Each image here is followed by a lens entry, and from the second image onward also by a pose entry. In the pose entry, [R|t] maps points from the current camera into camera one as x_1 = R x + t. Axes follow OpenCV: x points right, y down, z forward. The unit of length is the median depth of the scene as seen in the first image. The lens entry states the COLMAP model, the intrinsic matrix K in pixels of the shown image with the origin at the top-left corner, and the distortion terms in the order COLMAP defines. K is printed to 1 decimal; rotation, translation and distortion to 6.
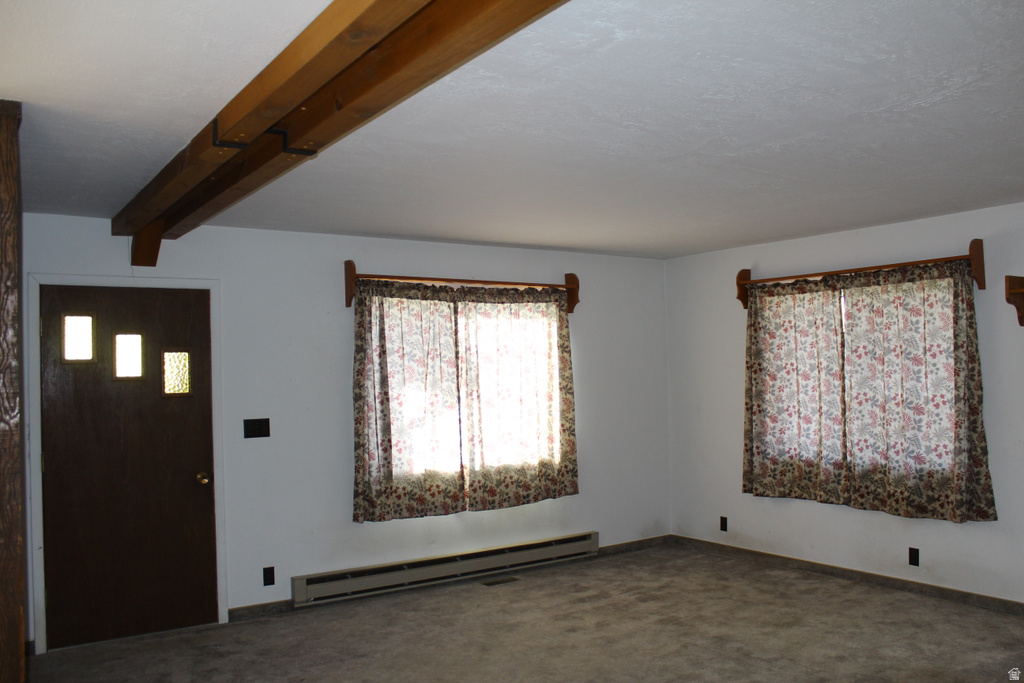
lens RADIAL K [[859.3, 0, 502.2], [0, 859.3, 346.9], [0, 0, 1]] dist [-0.142417, 0.107628]
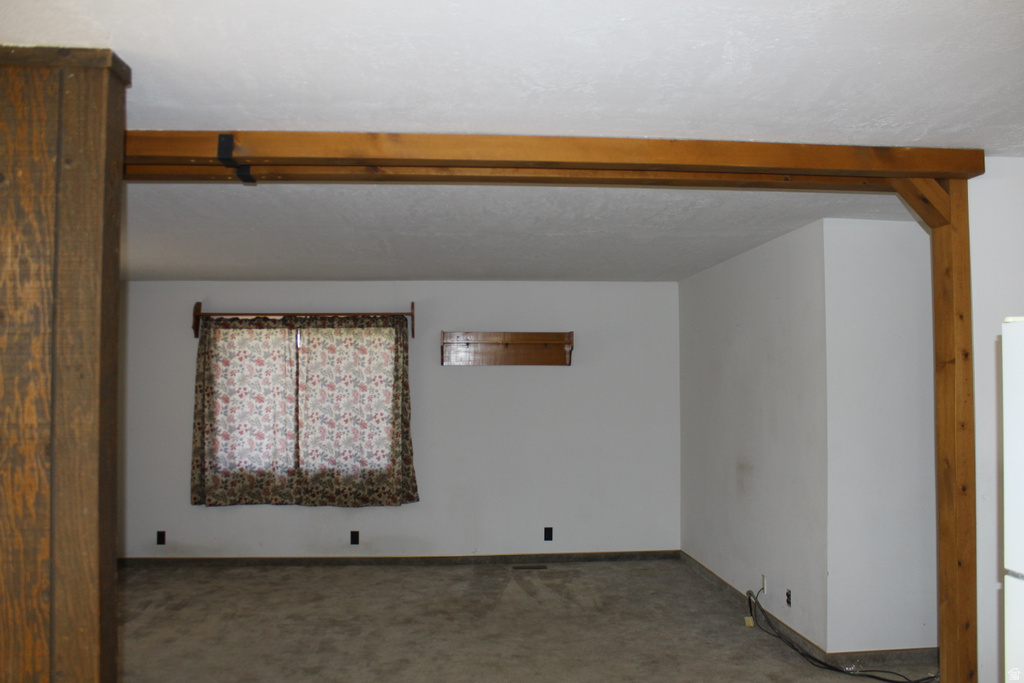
lens RADIAL K [[859.3, 0, 504.8], [0, 859.3, 343.0], [0, 0, 1]] dist [-0.142417, 0.107628]
pose [[0.496546, 0.061253, 0.865847, -0.531019], [-0.026404, 0.998111, -0.055468, 0.014114], [-0.867609, 0.004680, 0.497225, 0.121945]]
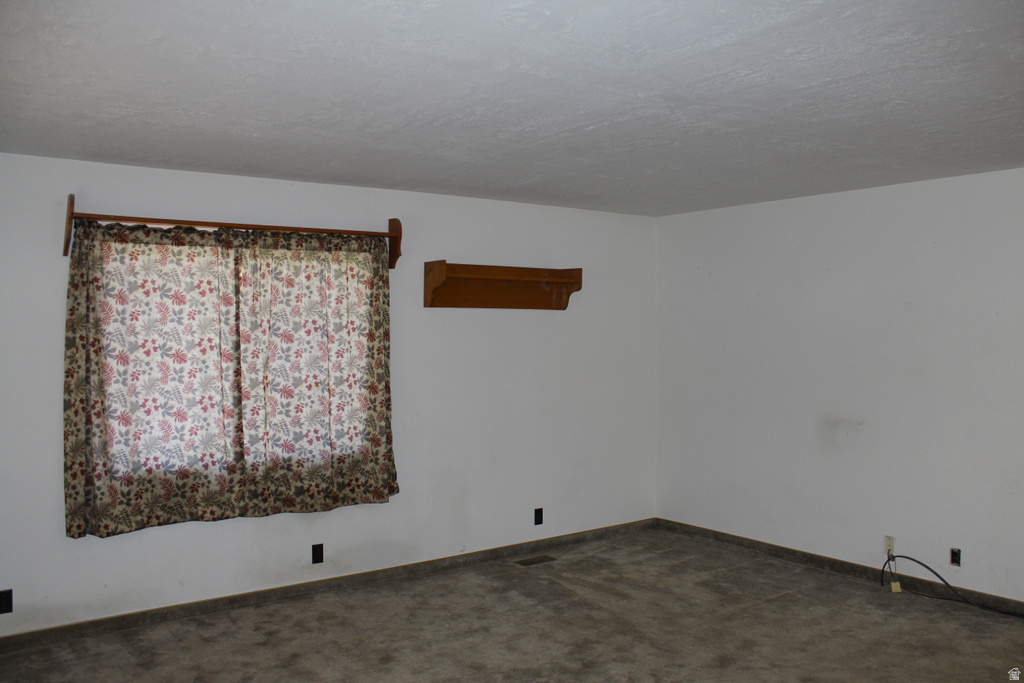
lens RADIAL K [[859.3, 0, 512.1], [0, 859.3, 343.1], [0, 0, 1]] dist [-0.142417, 0.107628]
pose [[-0.048922, 0.004961, 0.998790, -0.417206], [-0.019623, 0.999790, -0.005927, 0.022119], [-0.998610, -0.019889, -0.048814, 0.789885]]
